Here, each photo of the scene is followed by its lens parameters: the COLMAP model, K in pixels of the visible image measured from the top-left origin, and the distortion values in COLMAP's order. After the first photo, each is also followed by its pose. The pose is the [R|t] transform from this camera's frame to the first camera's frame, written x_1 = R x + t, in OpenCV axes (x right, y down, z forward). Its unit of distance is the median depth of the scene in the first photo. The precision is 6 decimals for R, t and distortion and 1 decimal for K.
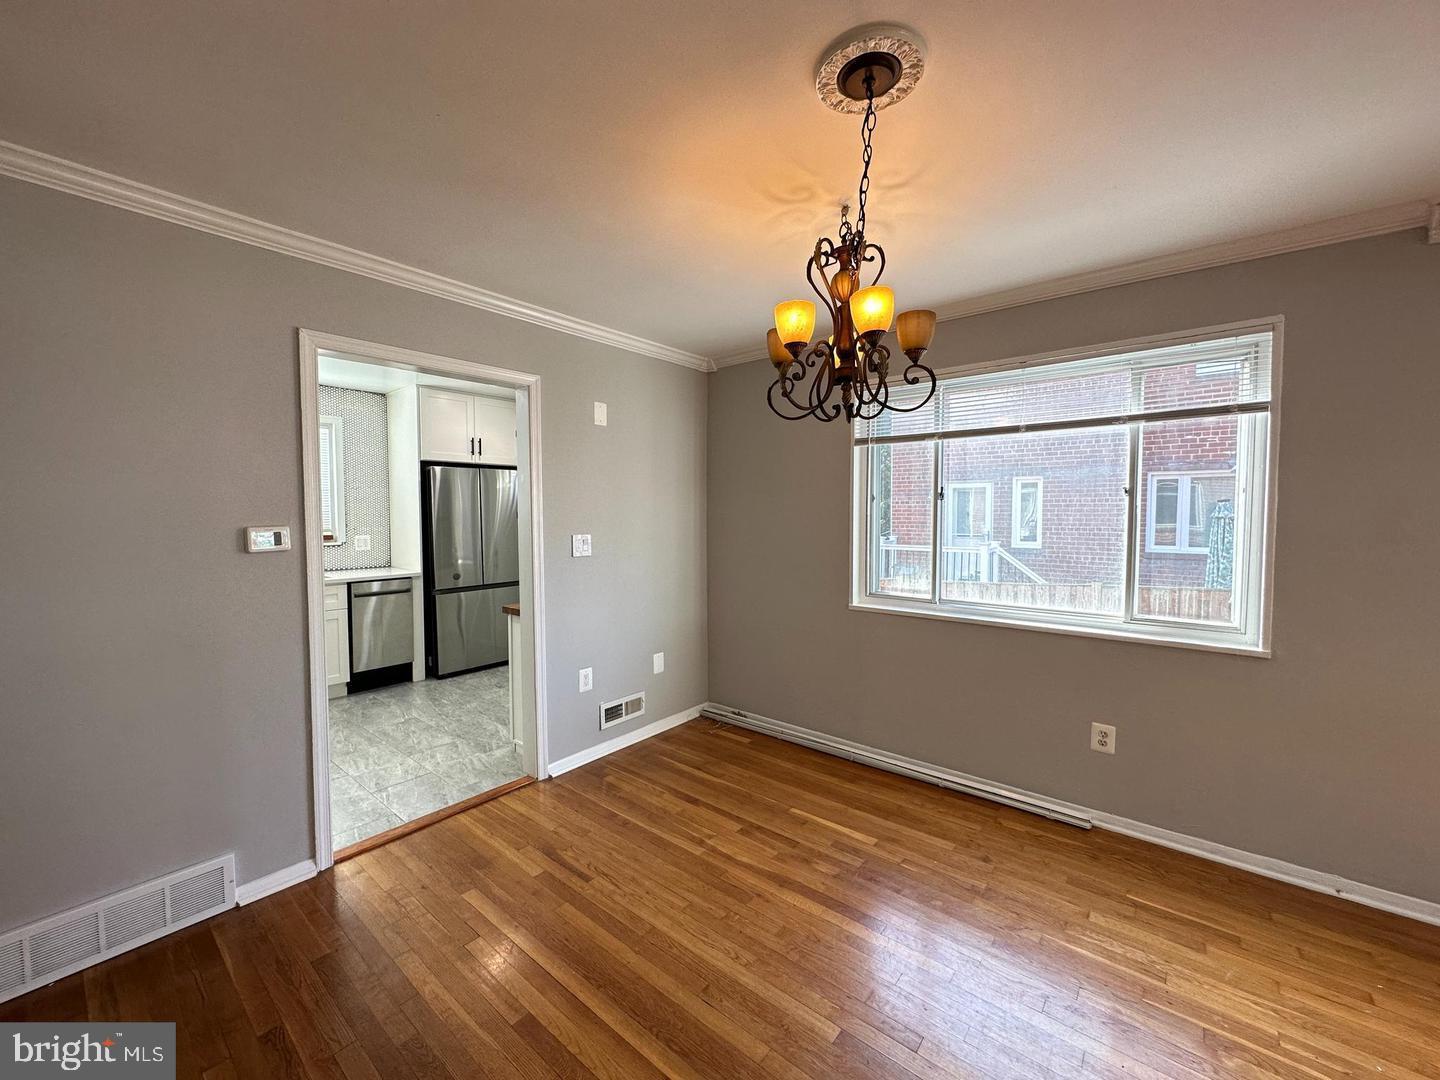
lens RADIAL K [[576.0, 0, 719.6], [0, 576.0, 540.4], [0, 0, 1]] dist [-0.002361, -0.000282]
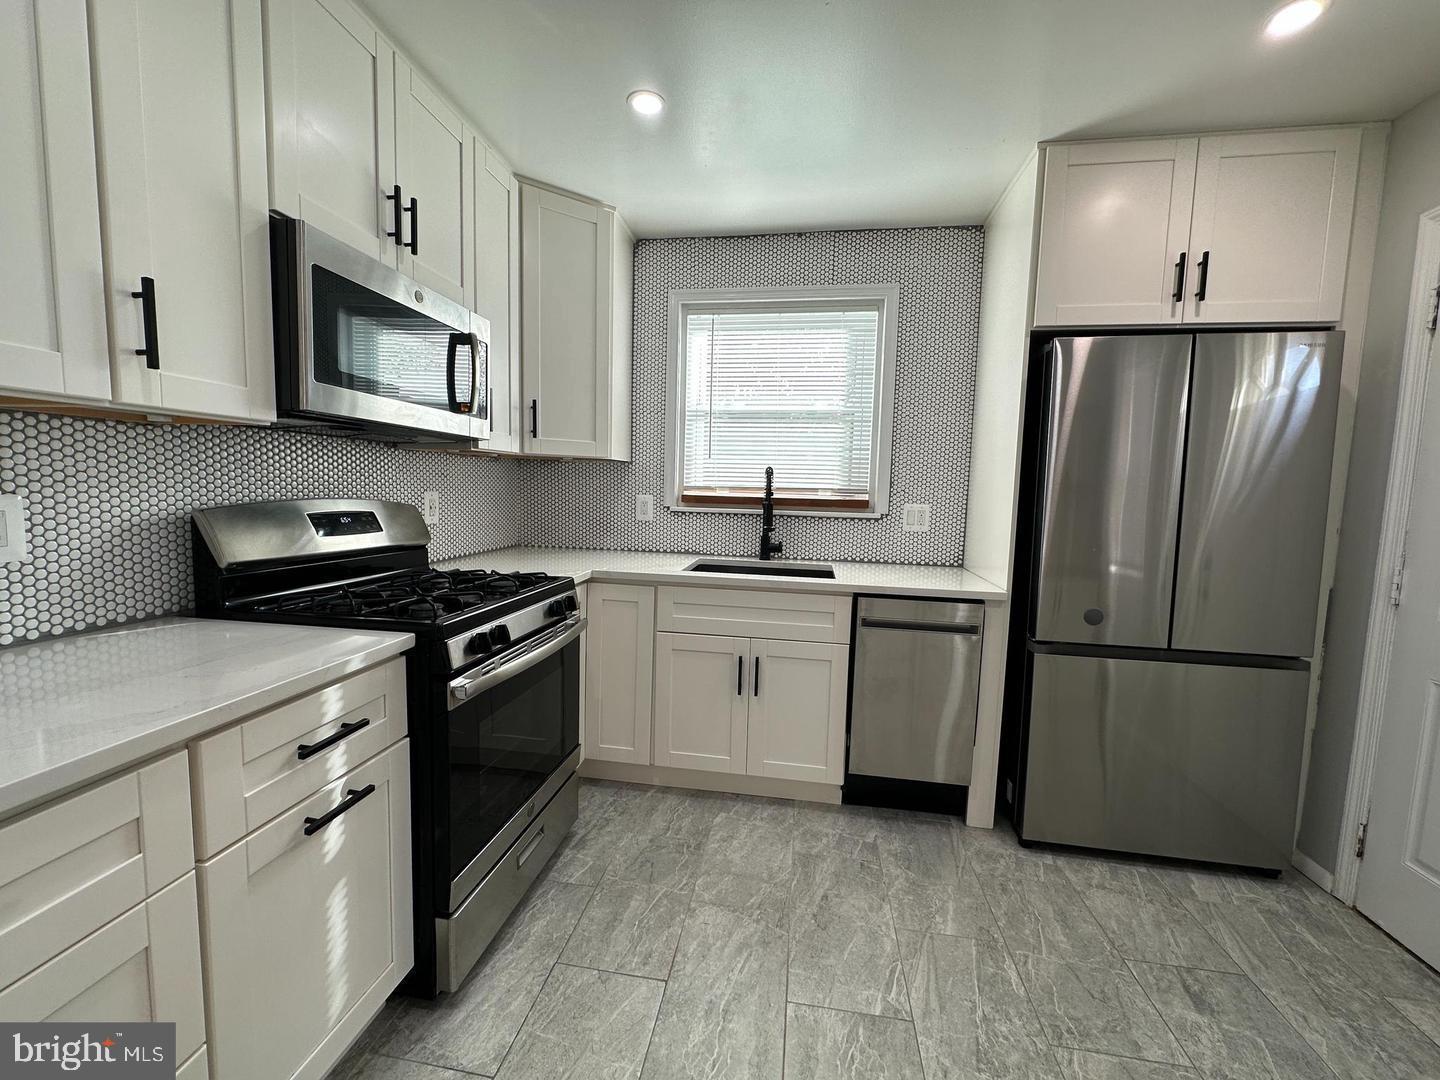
lens RADIAL K [[576.0, 0, 720.4], [0, 576.0, 540.4], [0, 0, 1]] dist [-0.002361, -0.000282]
pose [[0.507739, 0.091085, -0.856682, -0.259617], [-0.068700, 0.995509, 0.065128, 0.003292], [0.858767, 0.025786, 0.511717, 0.589902]]
